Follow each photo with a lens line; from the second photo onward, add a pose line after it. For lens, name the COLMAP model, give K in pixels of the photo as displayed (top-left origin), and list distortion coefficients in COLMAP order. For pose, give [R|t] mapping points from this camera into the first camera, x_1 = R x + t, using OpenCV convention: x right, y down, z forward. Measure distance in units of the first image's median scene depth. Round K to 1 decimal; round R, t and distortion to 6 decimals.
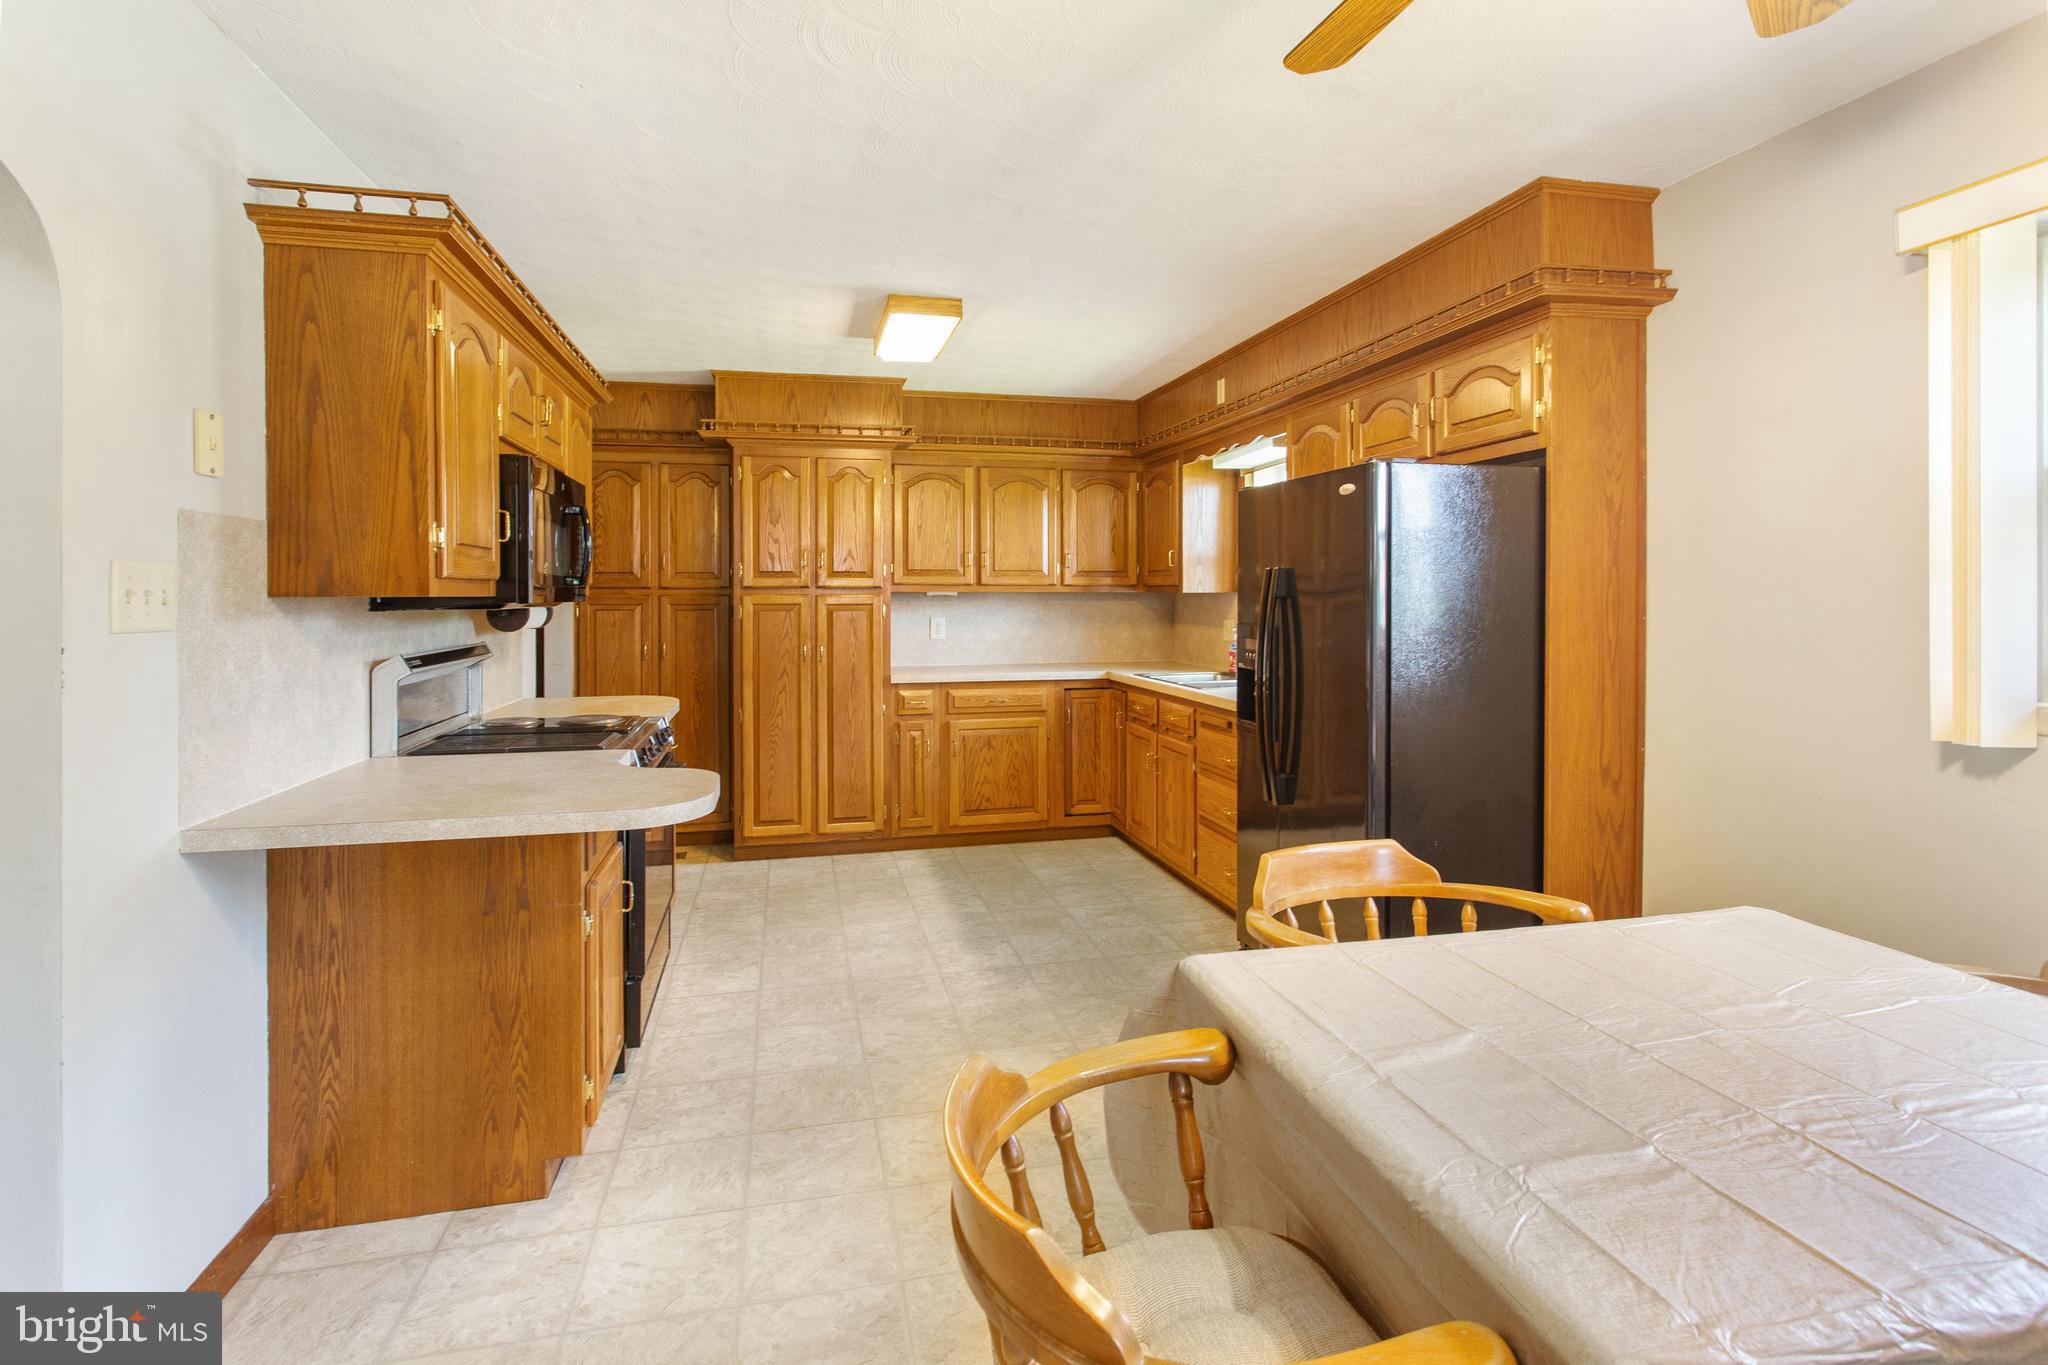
lens RADIAL K [[995.6, 0, 1021.9], [0, 995.6, 603.0], [0, 0, 1]] dist [0.001565, 0.002707]
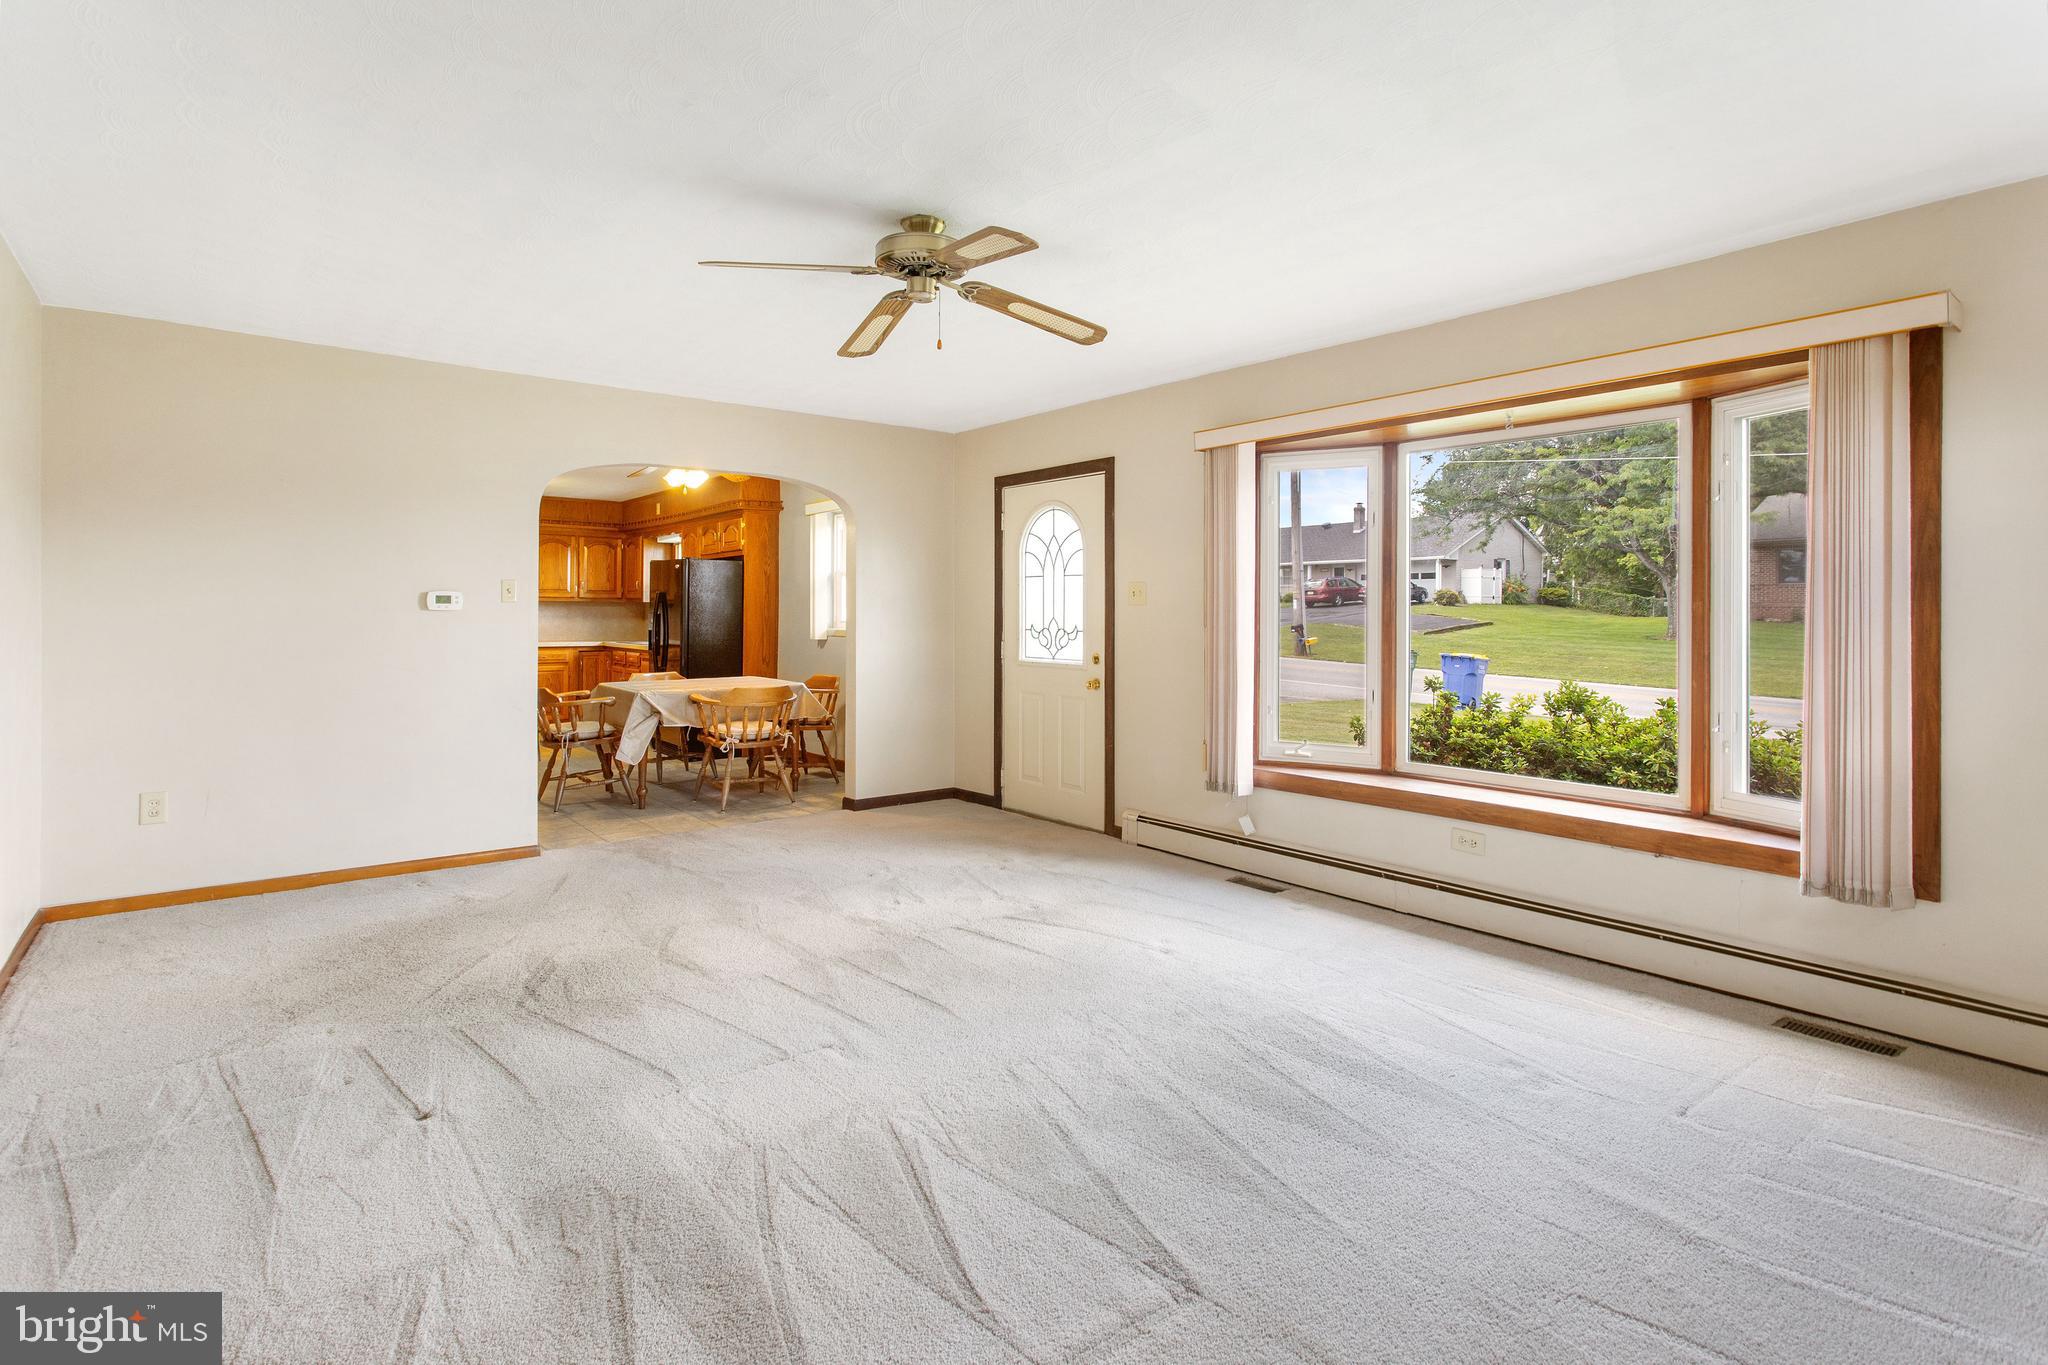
lens RADIAL K [[995.6, 0, 1020.9], [0, 995.6, 604.5], [0, 0, 1]] dist [0.001565, 0.002707]
pose [[0.899433, 0.009892, 0.436946, -0.033118], [-0.003207, 0.999866, -0.016034, 0.025306], [-0.437046, 0.013020, 0.899345, -1.176561]]
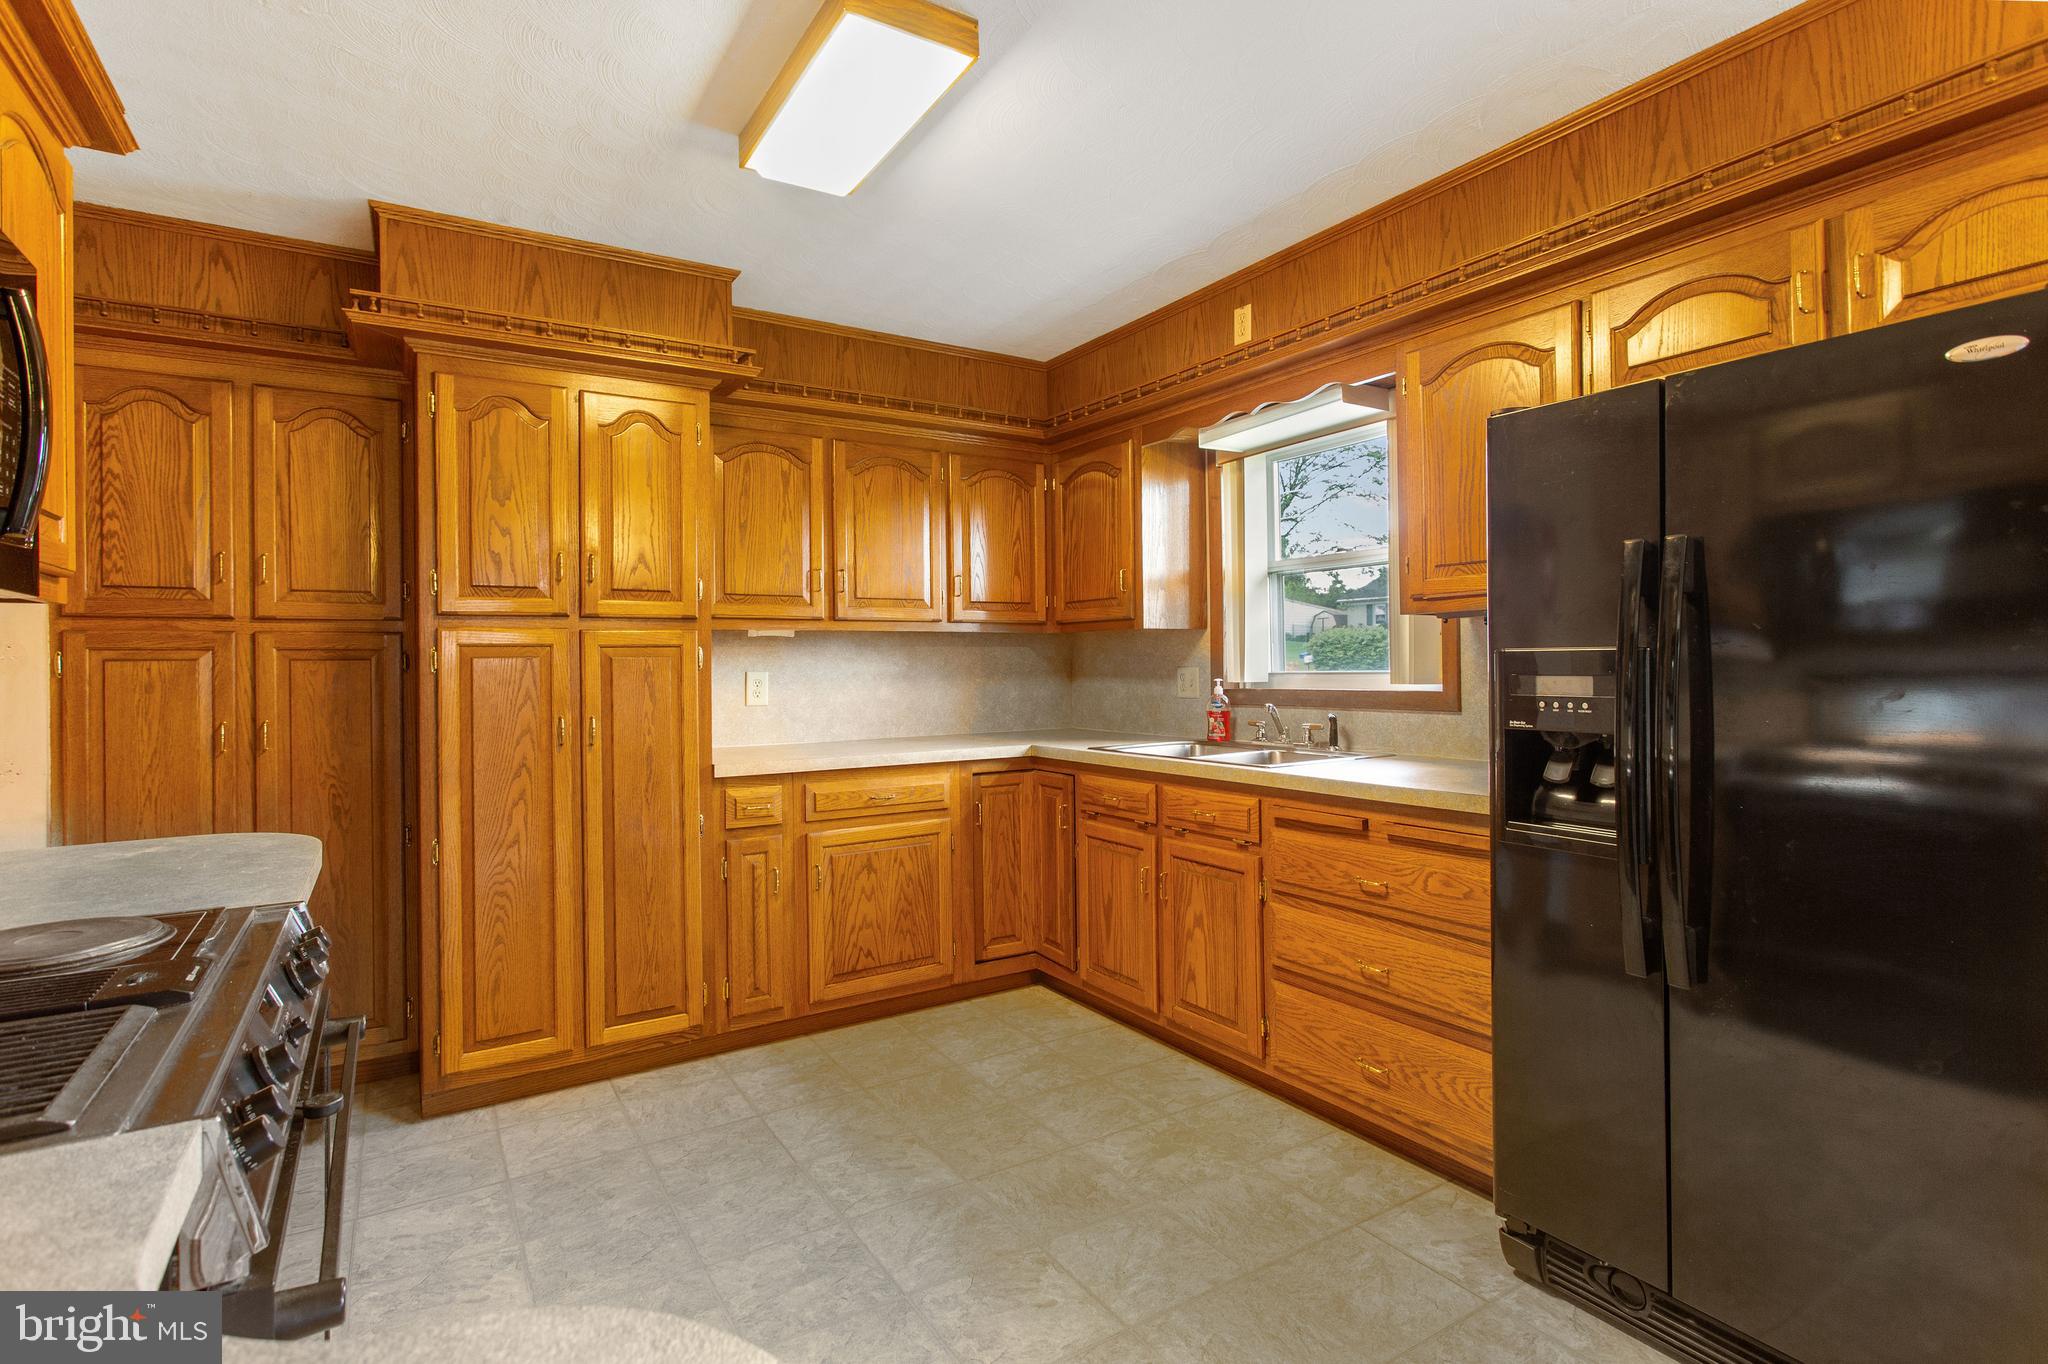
lens RADIAL K [[995.6, 0, 1011.4], [0, 995.6, 662.1], [0, 0, 1]] dist [0.001565, 0.002707]
pose [[0.949613, -0.009054, 0.313295, -0.149532], [0.012982, 0.999861, -0.010452, 0.019705], [-0.313157, 0.013993, 0.949598, 0.375021]]
